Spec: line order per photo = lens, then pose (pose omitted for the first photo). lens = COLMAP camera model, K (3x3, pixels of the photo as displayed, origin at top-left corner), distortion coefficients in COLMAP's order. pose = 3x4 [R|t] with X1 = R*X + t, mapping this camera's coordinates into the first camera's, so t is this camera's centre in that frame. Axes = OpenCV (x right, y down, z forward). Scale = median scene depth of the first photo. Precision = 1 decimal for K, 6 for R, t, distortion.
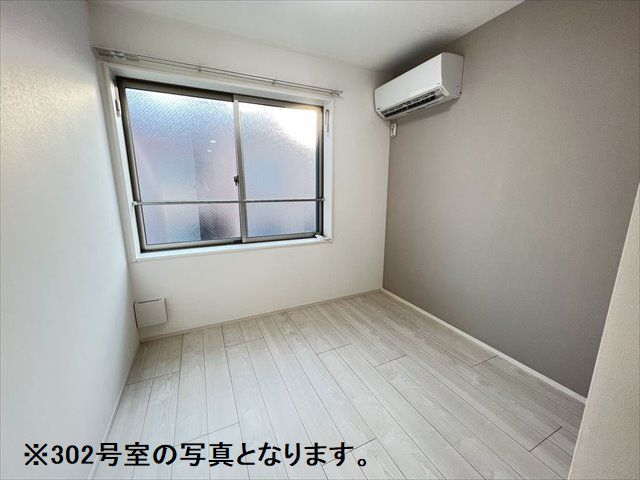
lens RADIAL K [[256.2, 0, 319.1], [0, 256.2, 237.9], [0, 0, 1]] dist [-0.001792, -0.000923]
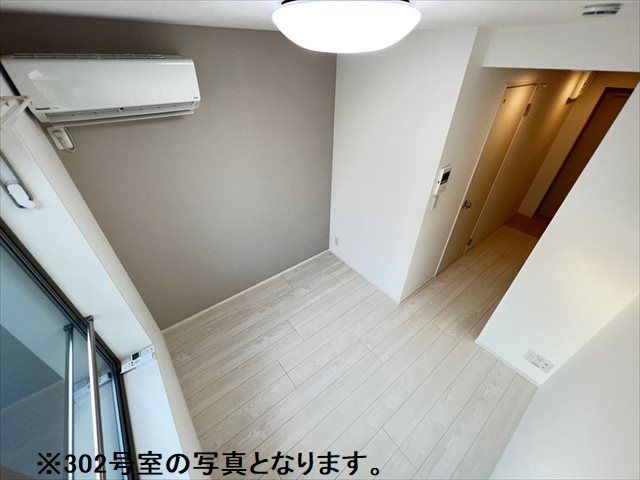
lens RADIAL K [[256.2, 0, 317.2], [0, 256.2, 238.4], [0, 0, 1]] dist [-0.001792, -0.000923]
pose [[-0.219009, -0.565485, 0.795149, -0.410553], [0.191118, 0.774285, 0.603288, -0.518401], [-0.956822, 0.284093, -0.061501, 0.618208]]
